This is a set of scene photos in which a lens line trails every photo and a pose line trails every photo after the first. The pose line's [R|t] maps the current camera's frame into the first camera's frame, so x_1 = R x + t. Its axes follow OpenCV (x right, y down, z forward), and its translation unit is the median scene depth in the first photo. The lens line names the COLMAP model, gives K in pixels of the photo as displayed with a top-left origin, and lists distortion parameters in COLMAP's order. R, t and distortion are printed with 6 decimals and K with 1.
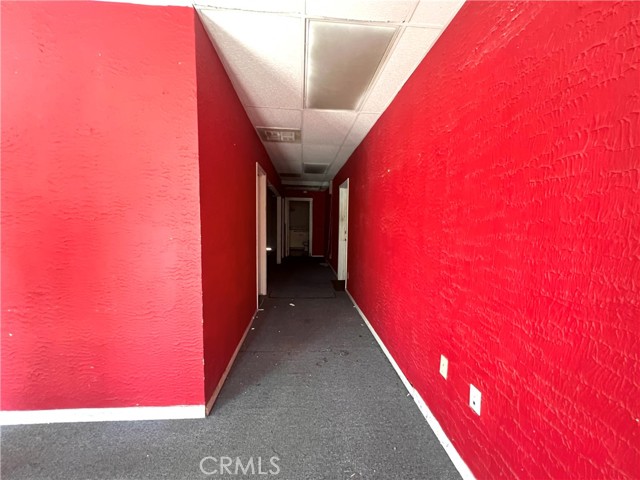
lens RADIAL K [[255.8, 0, 322.0], [0, 255.8, 241.6], [0, 0, 1]] dist [-0.000827, -0.000386]
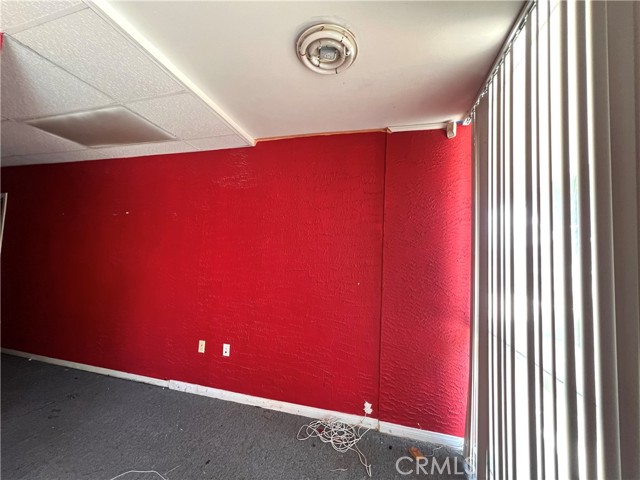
lens RADIAL K [[258.6, 0, 319.4], [0, 258.6, 242.5], [0, 0, 1]] dist [0.001175, 0.000193]
pose [[0.337212, 0.051674, 0.940010, -0.947717], [0.037346, 0.996972, -0.068203, -0.052473], [-0.940688, 0.058104, 0.334261, -0.358781]]
